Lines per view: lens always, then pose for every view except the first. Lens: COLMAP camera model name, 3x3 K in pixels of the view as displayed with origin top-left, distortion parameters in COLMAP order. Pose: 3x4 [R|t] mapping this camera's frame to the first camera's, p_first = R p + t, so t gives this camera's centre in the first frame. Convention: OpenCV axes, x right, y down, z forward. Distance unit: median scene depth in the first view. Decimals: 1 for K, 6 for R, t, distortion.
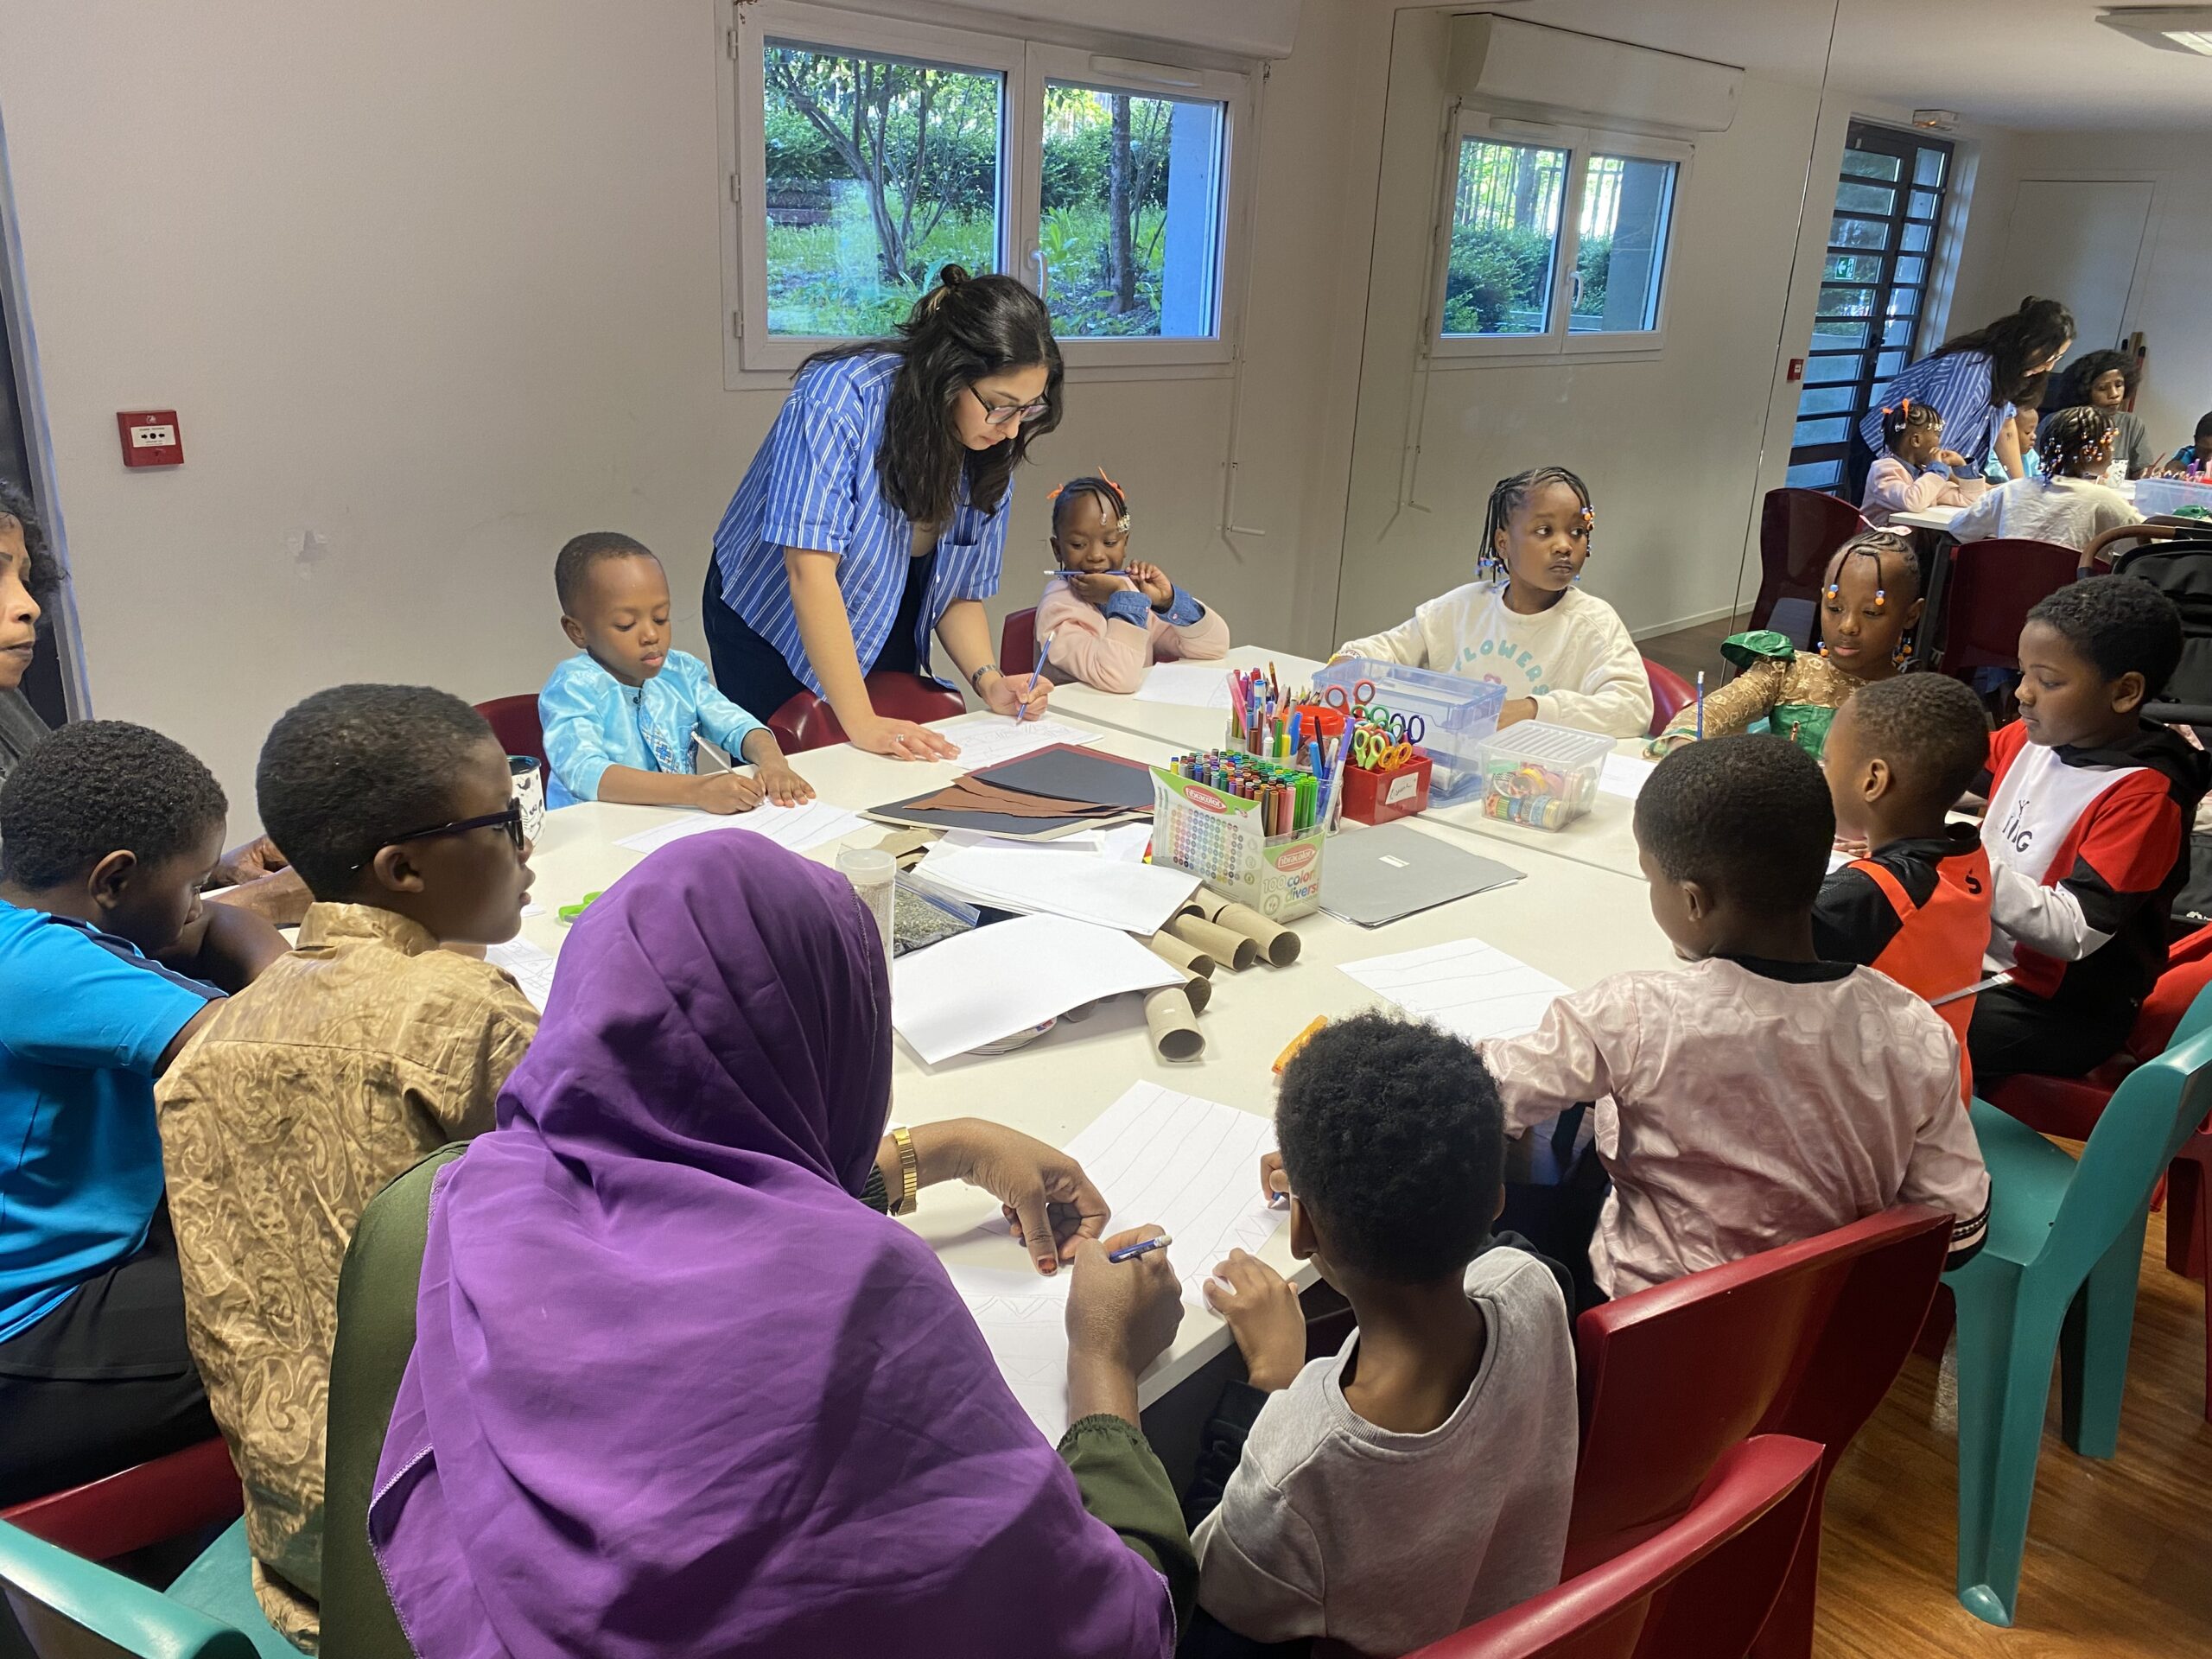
lens RADIAL K [[1686.0, 0, 1109.7], [0, 1686.0, 814.2], [0, 0, 1]] dist [-0.001216, -0.006333]
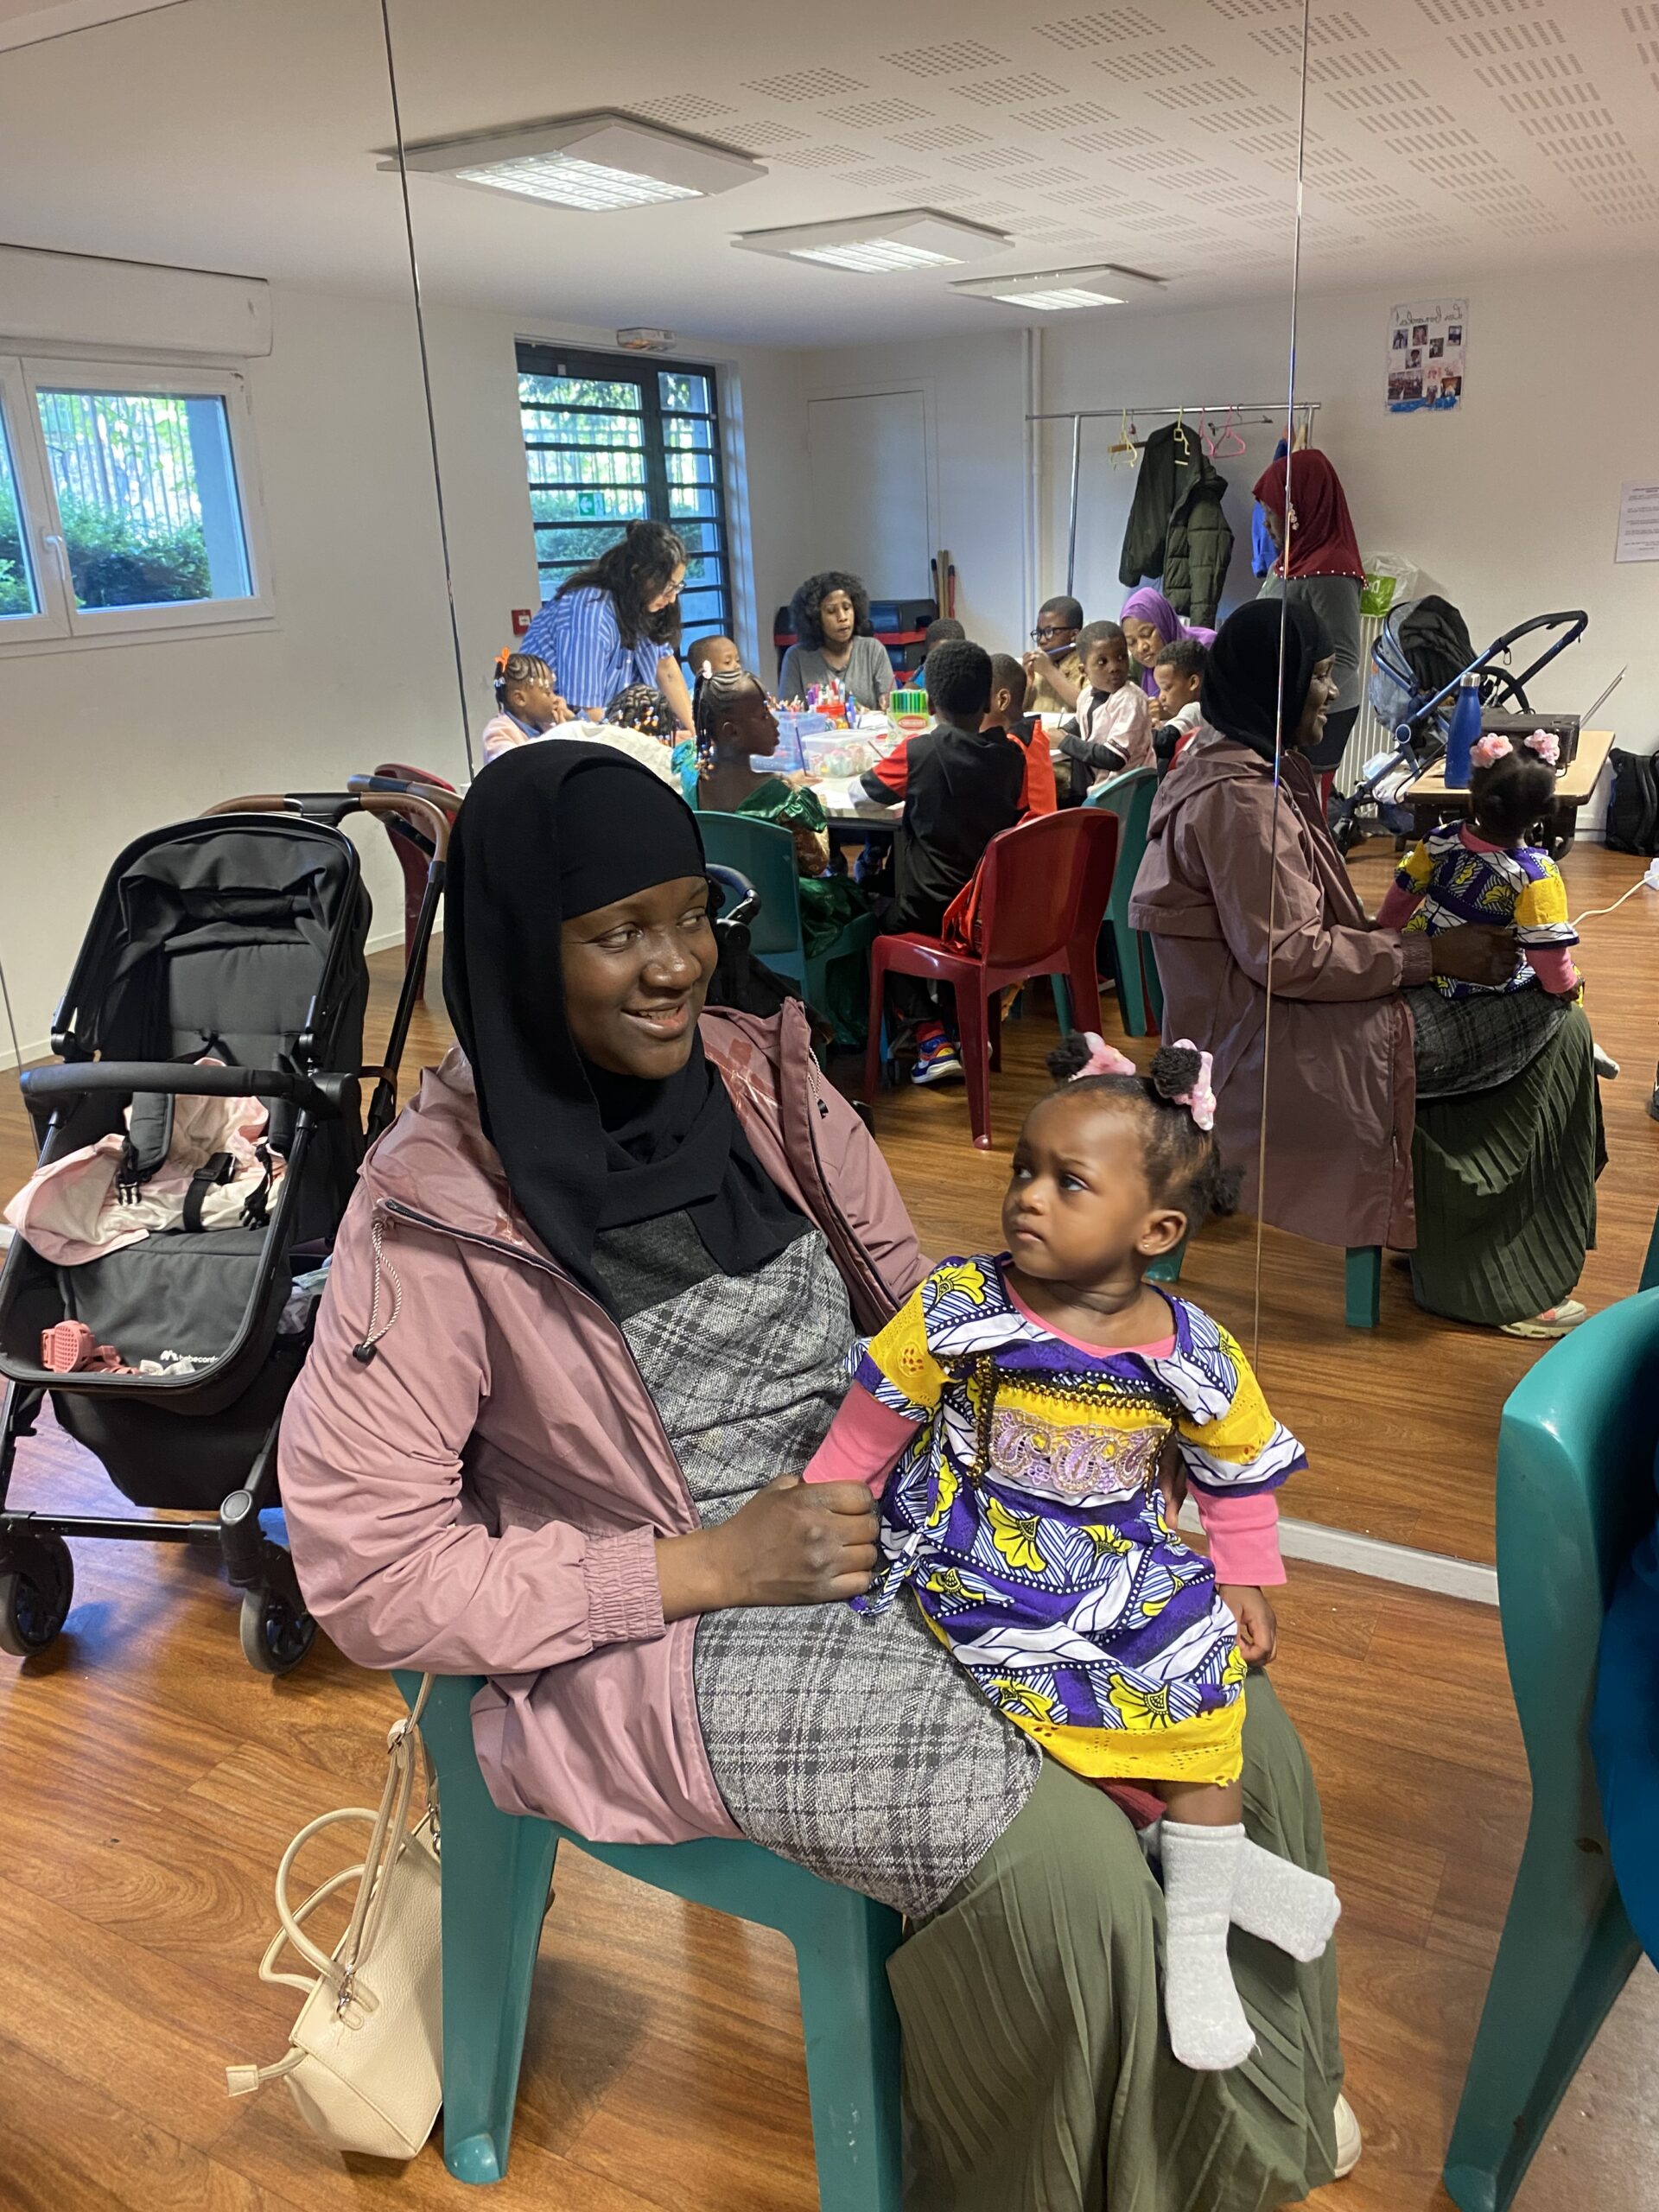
lens RADIAL K [[1686.0, 0, 829.5], [0, 1686.0, 1106.0], [0, 0, 1]] dist [-0.001216, -0.006333]
pose [[0.958267, -0.164914, 0.233513, 0.307128], [0.165445, 0.986065, 0.017452, -0.003635], [-0.233137, 0.021910, 0.972197, 0.102930]]
